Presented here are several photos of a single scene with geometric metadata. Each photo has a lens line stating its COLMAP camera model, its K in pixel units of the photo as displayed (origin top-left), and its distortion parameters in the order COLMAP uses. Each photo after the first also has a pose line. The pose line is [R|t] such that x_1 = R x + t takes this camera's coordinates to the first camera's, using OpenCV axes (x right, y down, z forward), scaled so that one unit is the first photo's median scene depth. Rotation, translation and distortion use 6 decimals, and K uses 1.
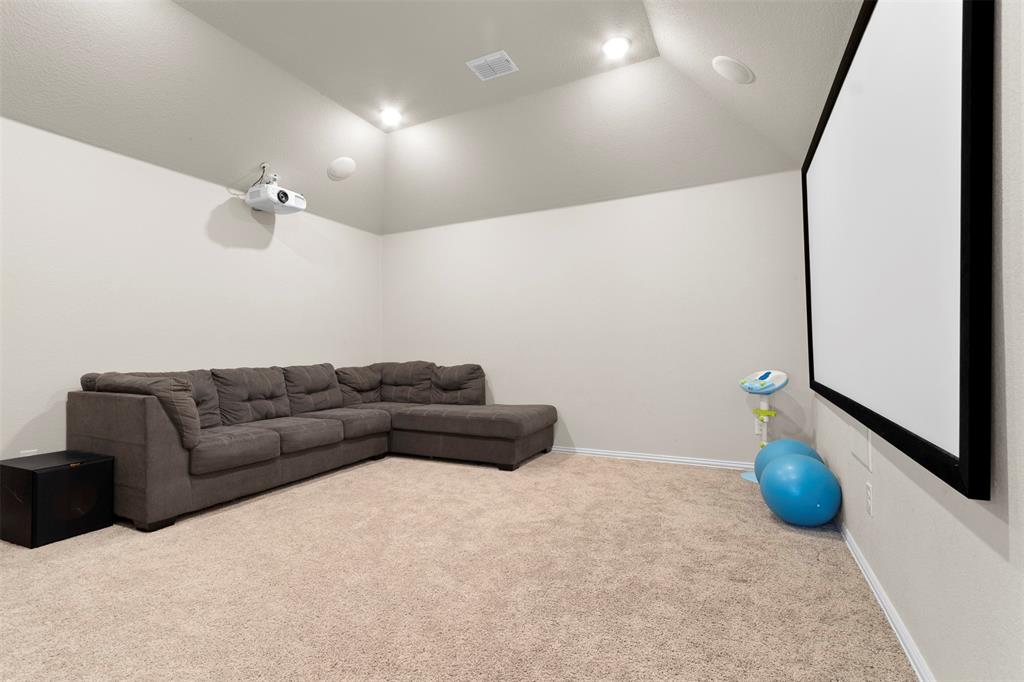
lens RADIAL K [[481.9, 0, 508.4], [0, 481.9, 343.8], [0, 0, 1]] dist [0.001420, -0.002138]
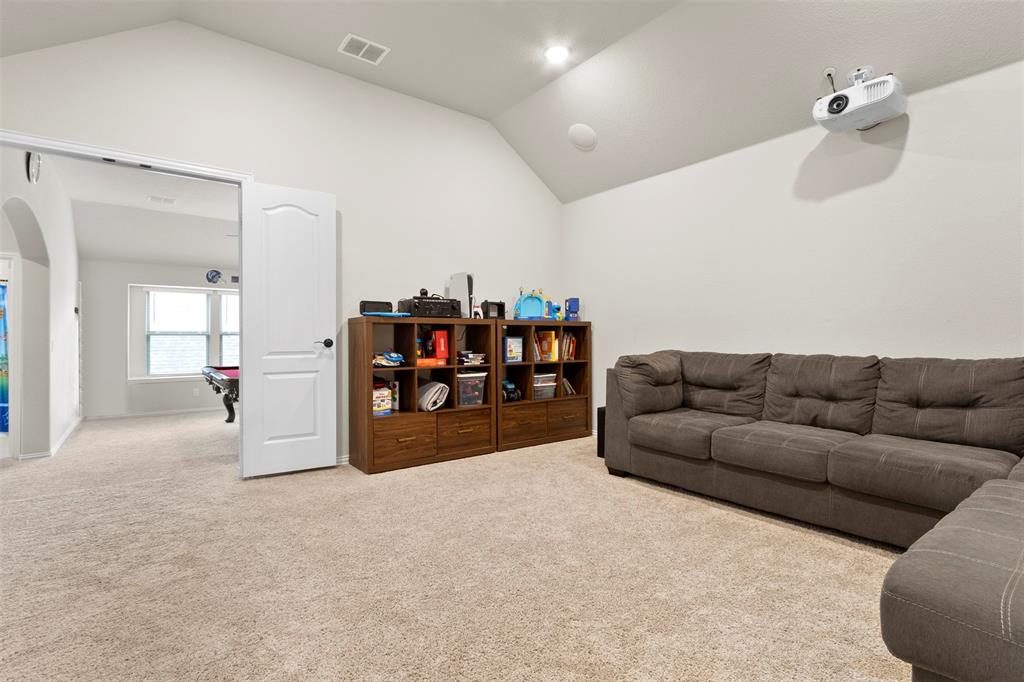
lens RADIAL K [[481.9, 0, 507.6], [0, 481.9, 338.3], [0, 0, 1]] dist [0.001420, -0.002138]
pose [[-0.451469, 0.017643, -0.892112, 0.367751], [0.020027, 0.999753, 0.009637, 0.006929], [0.892062, -0.013516, -0.451711, 0.939854]]
